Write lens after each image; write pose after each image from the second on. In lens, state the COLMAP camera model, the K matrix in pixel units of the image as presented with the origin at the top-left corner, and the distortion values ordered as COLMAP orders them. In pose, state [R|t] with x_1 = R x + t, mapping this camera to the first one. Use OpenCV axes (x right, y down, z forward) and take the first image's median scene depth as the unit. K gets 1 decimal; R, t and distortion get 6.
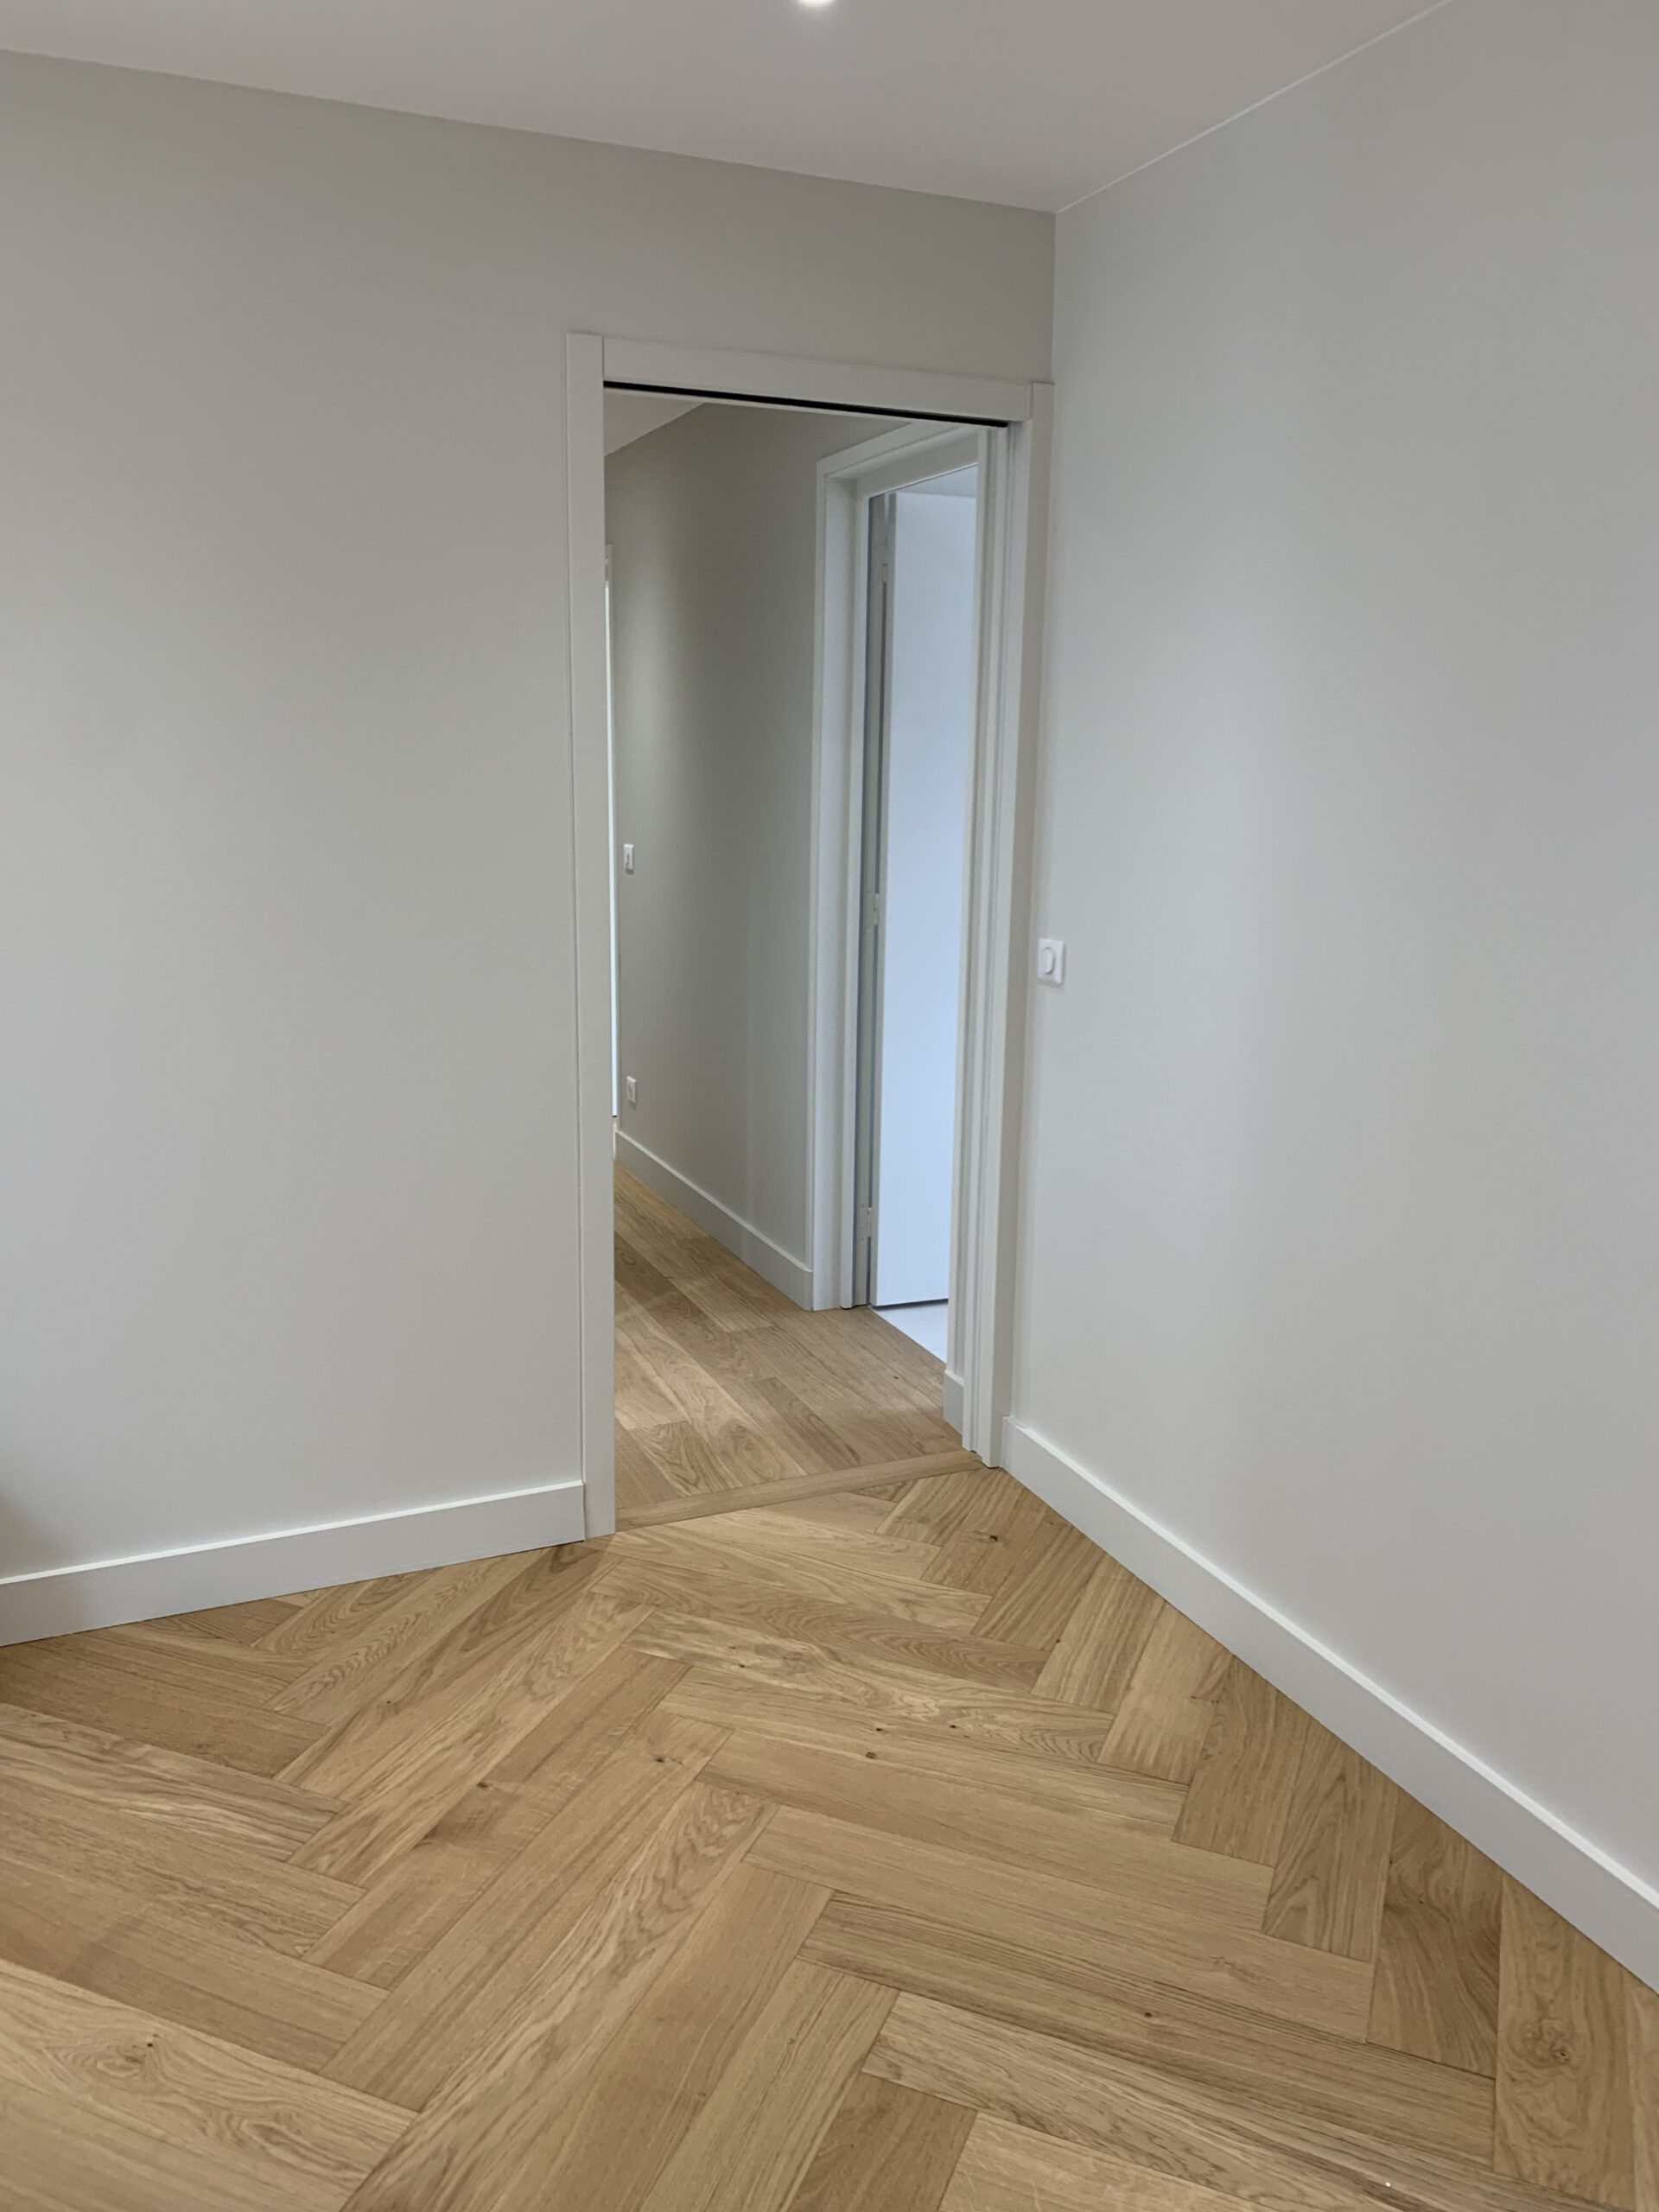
lens RADIAL K [[1706.0, 0, 795.4], [0, 1706.0, 1092.4], [0, 0, 1]] dist [0.043038, -0.026704]
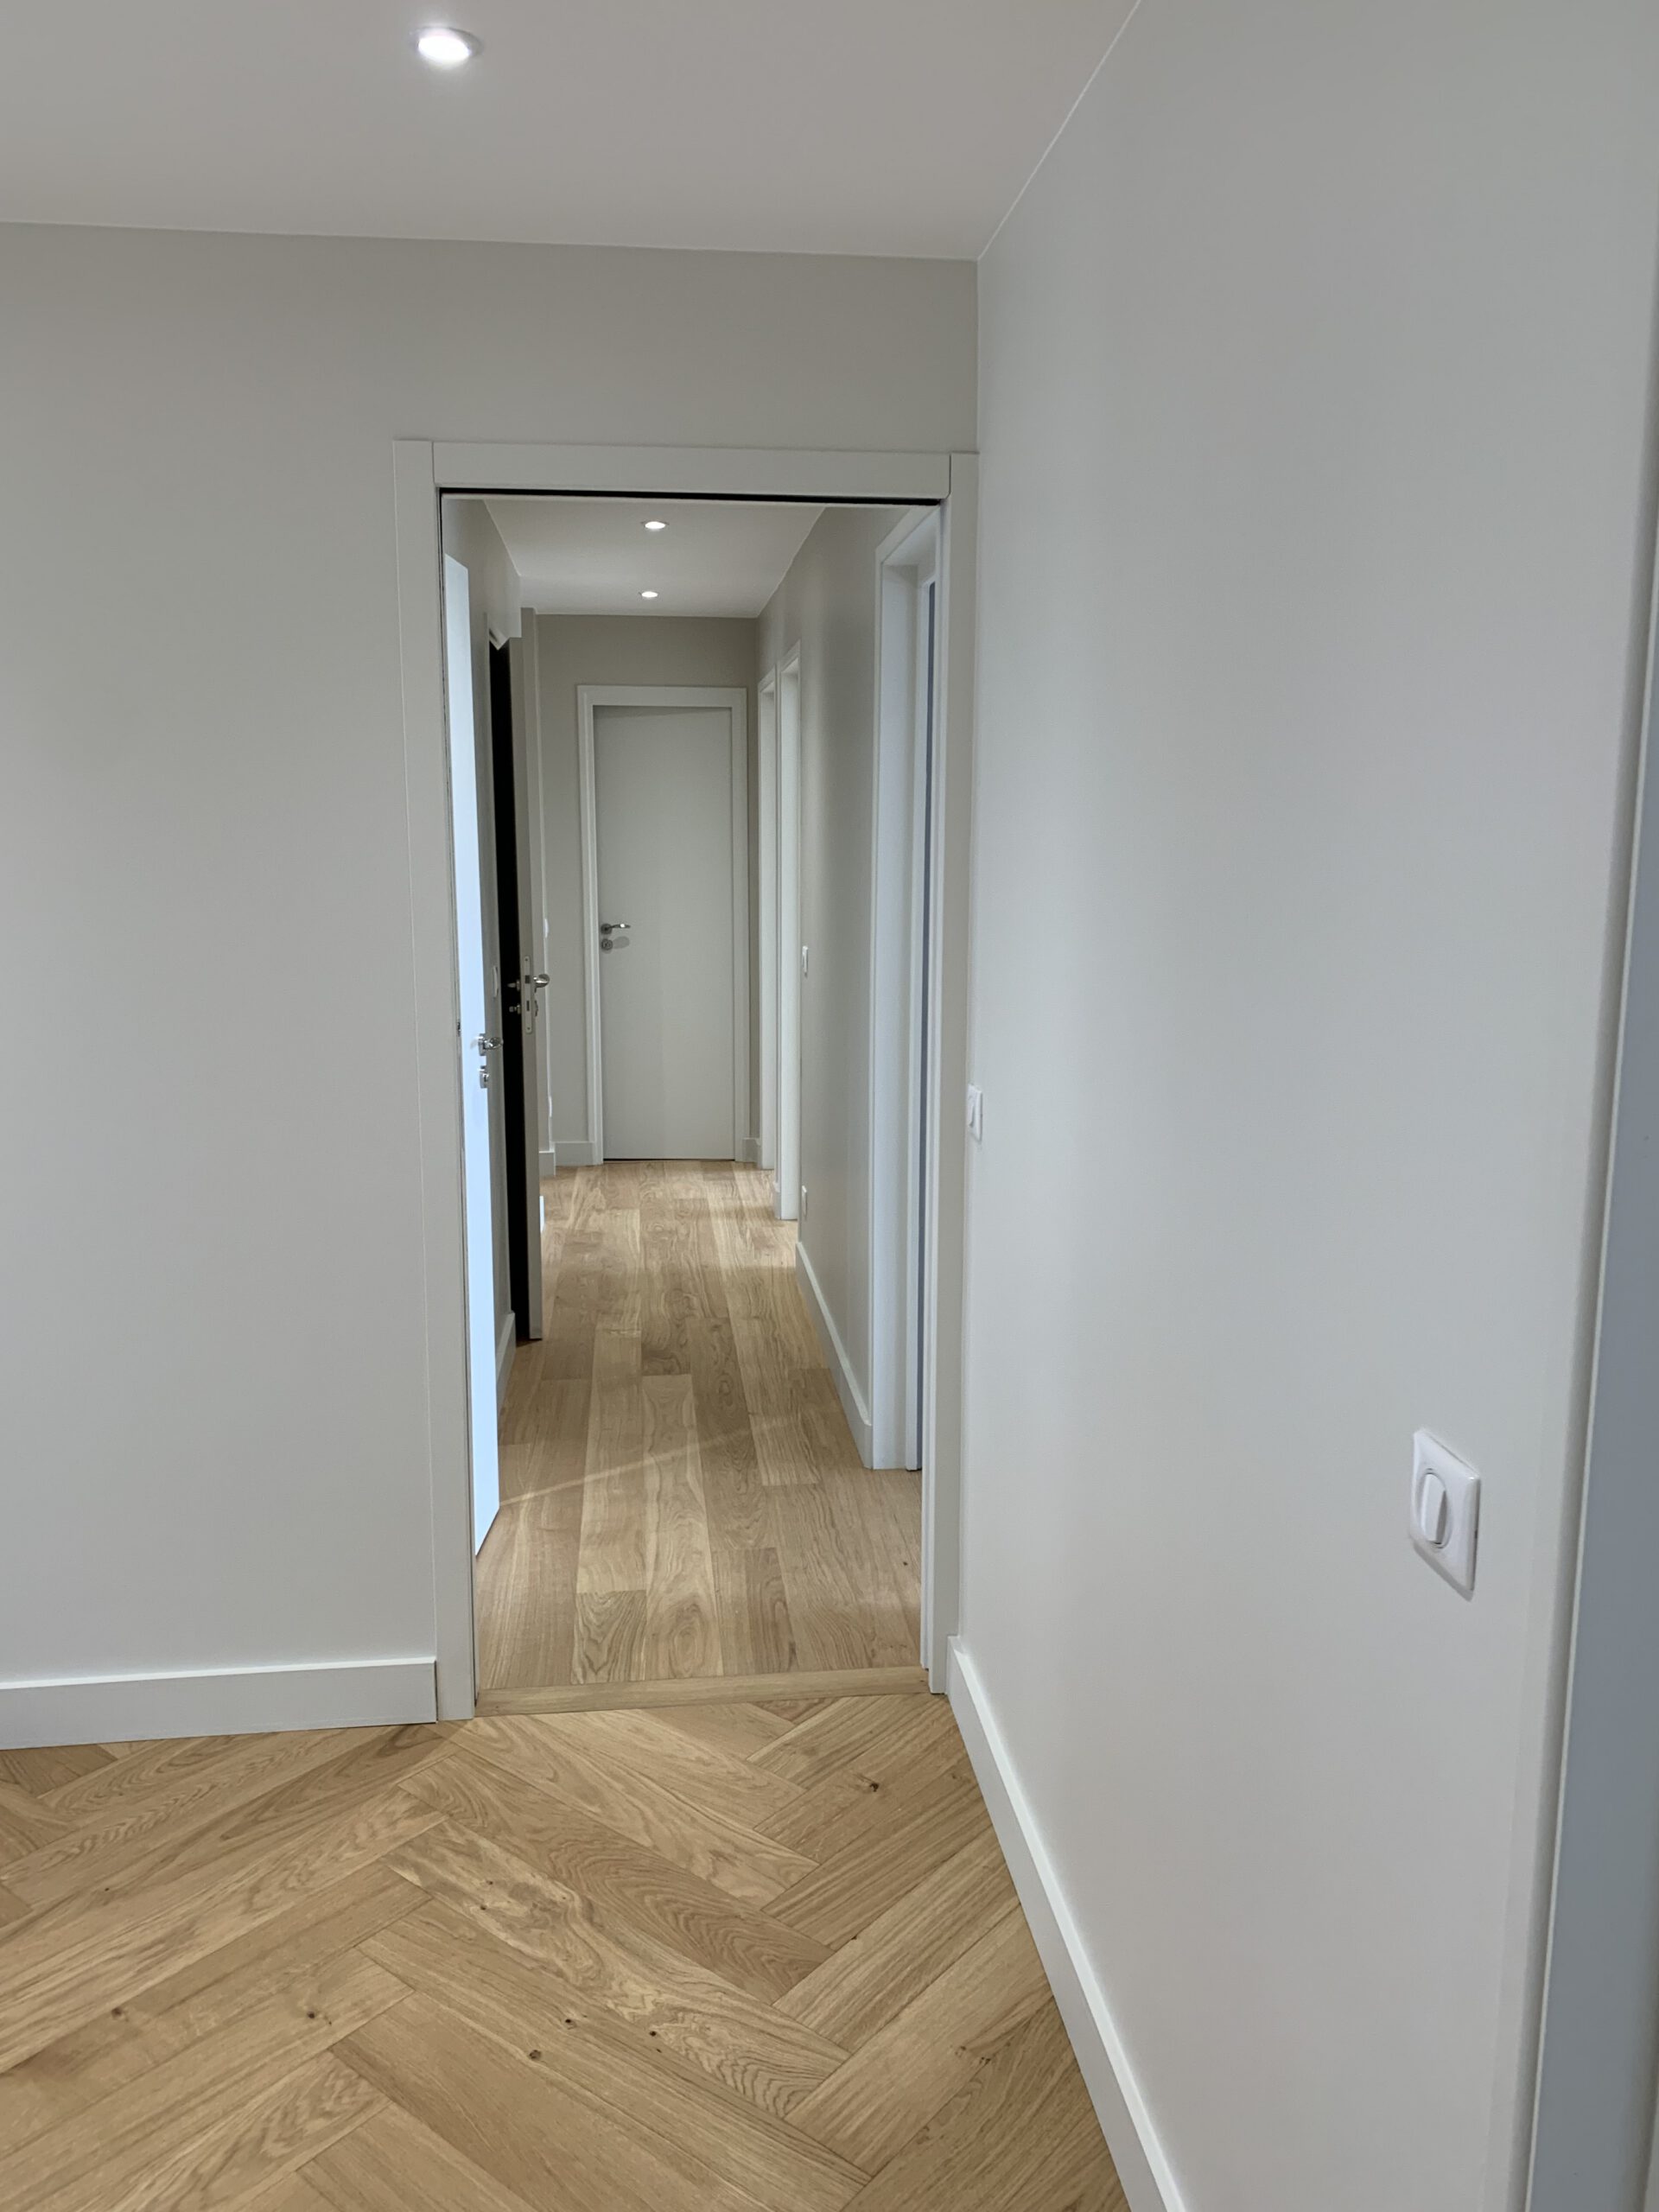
lens RADIAL K [[1706.0, 0, 816.2], [0, 1706.0, 1117.0], [0, 0, 1]] dist [0.043038, -0.026704]
pose [[0.960400, 0.048009, -0.274458, 0.338101], [-0.055066, 0.998319, -0.018063, -0.063488], [0.273129, 0.032461, 0.961429, 0.167599]]
